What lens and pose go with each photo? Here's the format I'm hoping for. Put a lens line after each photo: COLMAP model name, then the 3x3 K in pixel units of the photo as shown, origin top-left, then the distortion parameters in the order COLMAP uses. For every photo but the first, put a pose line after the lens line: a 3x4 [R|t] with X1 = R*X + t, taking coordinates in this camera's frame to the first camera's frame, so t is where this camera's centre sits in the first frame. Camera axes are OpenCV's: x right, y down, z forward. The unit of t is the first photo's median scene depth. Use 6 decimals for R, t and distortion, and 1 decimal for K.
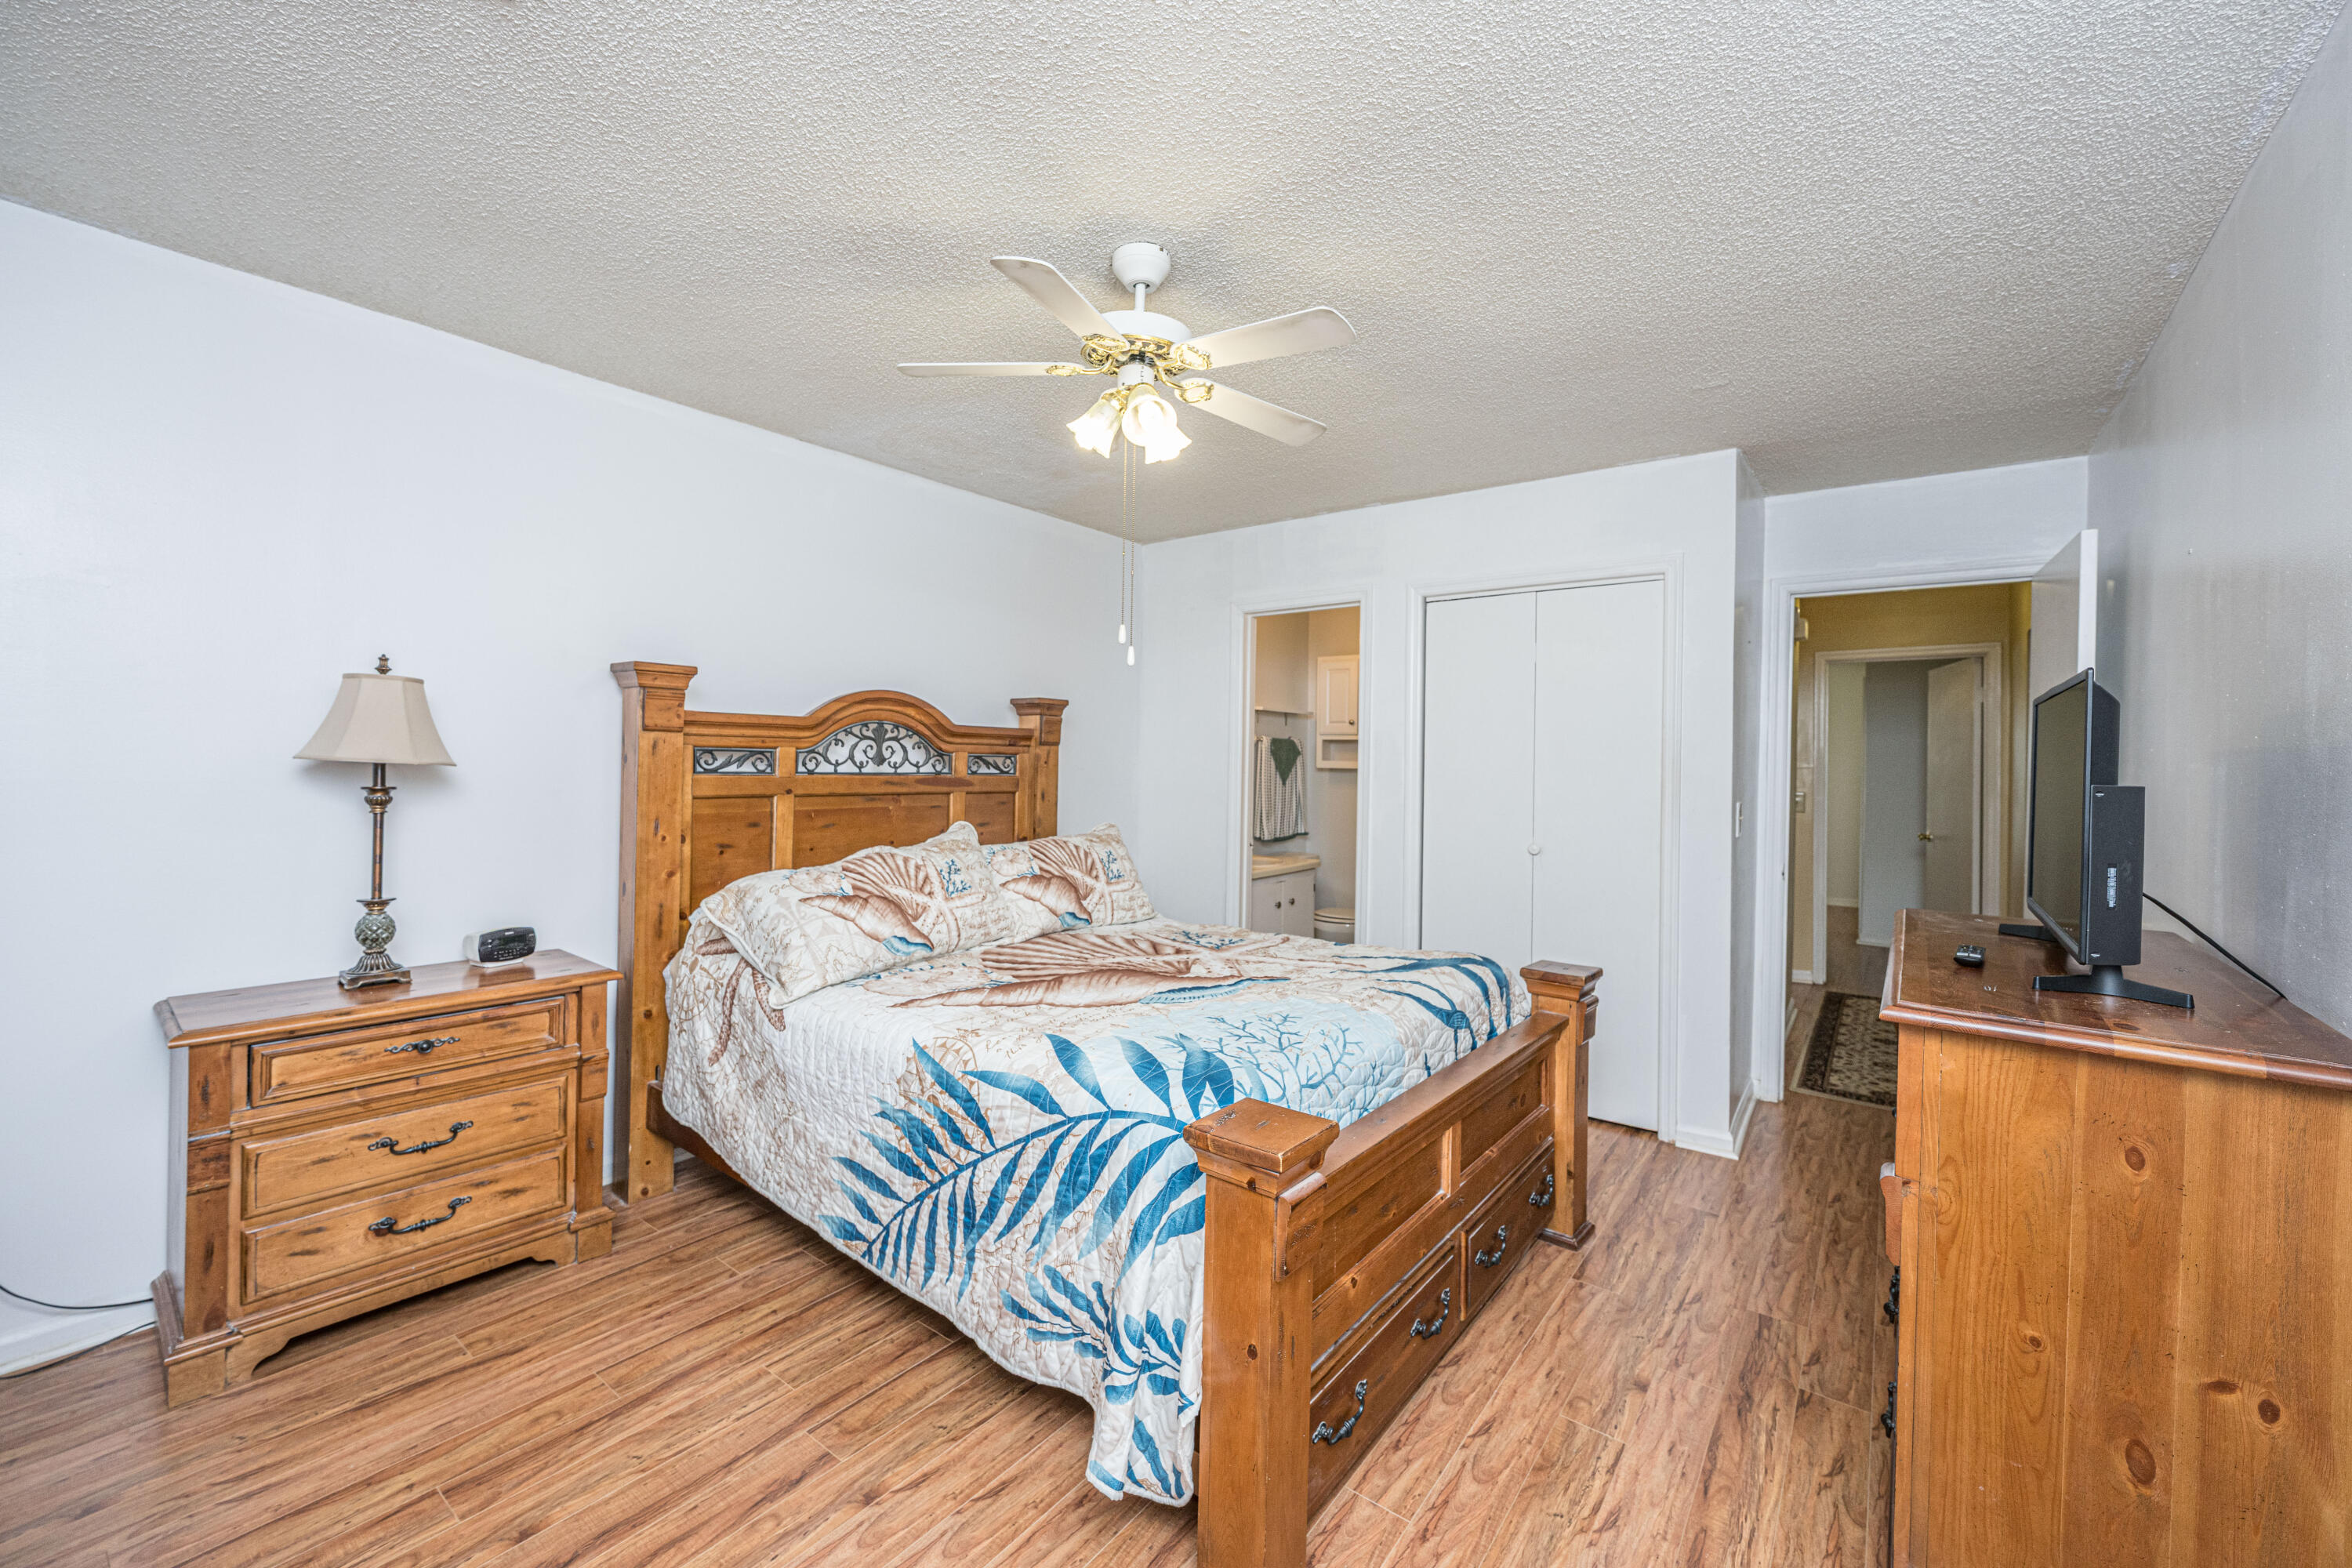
lens RADIAL K [[941.5, 0, 1177.7], [0, 941.5, 765.5], [0, 0, 1]] dist [0.001044, 0.000138]
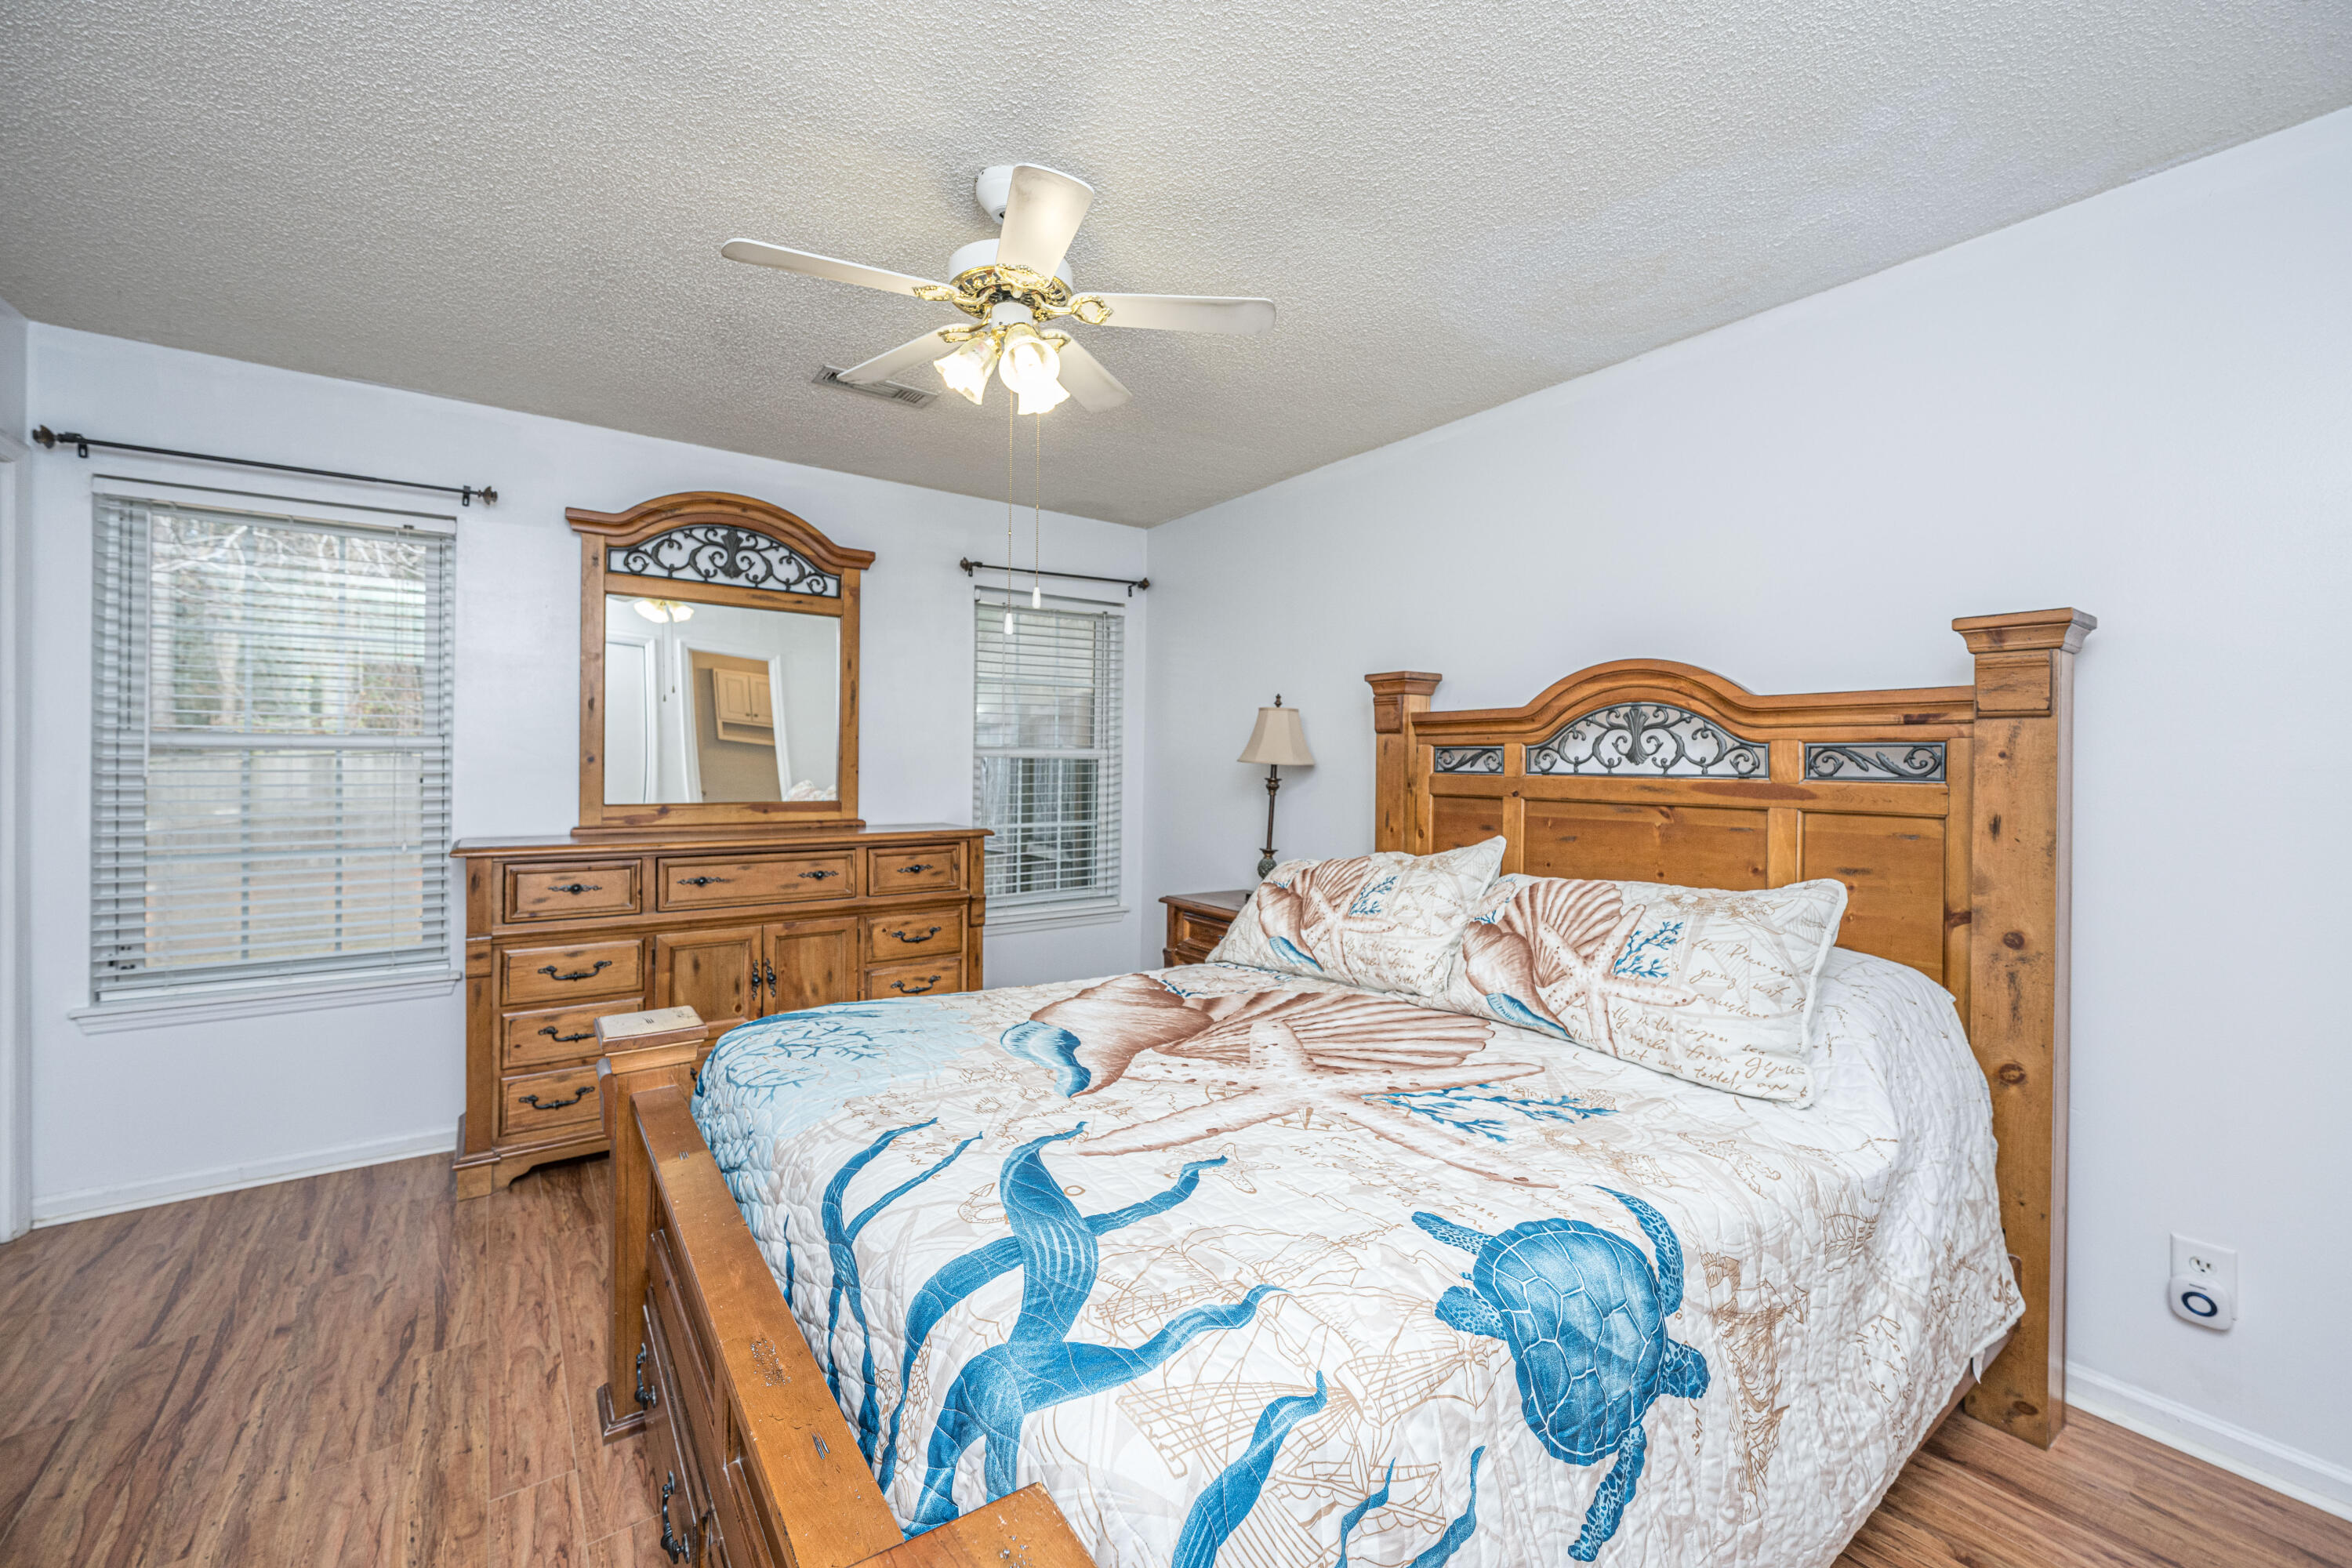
lens RADIAL K [[941.5, 0, 1177.2], [0, 941.5, 776.5], [0, 0, 1]] dist [0.001044, 0.000138]
pose [[-0.278029, -0.006324, -0.960552, 0.492420], [-0.016285, 0.999866, -0.001869, 0.017323], [0.960435, 0.015123, -0.278095, 0.894351]]
